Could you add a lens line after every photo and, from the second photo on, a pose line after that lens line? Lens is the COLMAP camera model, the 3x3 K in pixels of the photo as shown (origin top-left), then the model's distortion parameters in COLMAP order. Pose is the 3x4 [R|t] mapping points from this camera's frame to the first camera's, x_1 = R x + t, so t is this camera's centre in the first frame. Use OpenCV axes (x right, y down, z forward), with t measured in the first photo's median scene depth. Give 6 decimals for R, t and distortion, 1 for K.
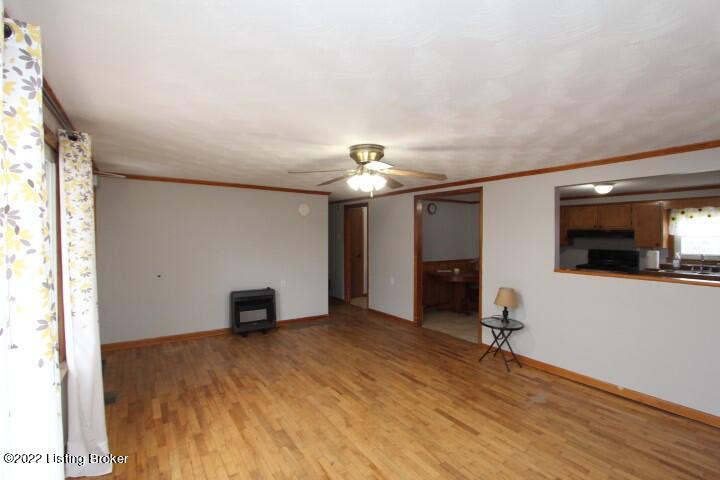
lens RADIAL K [[335.1, 0, 360.9], [0, 335.1, 237.7], [0, 0, 1]] dist [-0.004474, -0.000166]
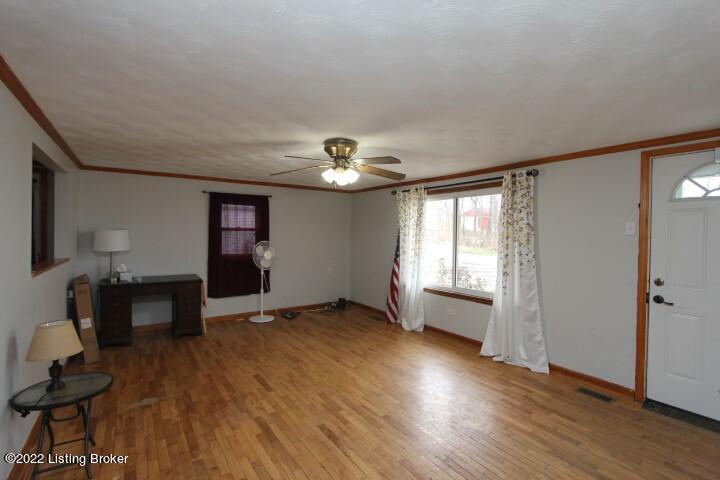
lens RADIAL K [[335.1, 0, 360.2], [0, 335.1, 238.5], [0, 0, 1]] dist [-0.004474, -0.000166]
pose [[-0.999752, -0.017416, -0.013877, -0.030133], [-0.017768, 0.999513, 0.025645, 0.002355], [0.013423, 0.025885, -0.999575, 1.872786]]
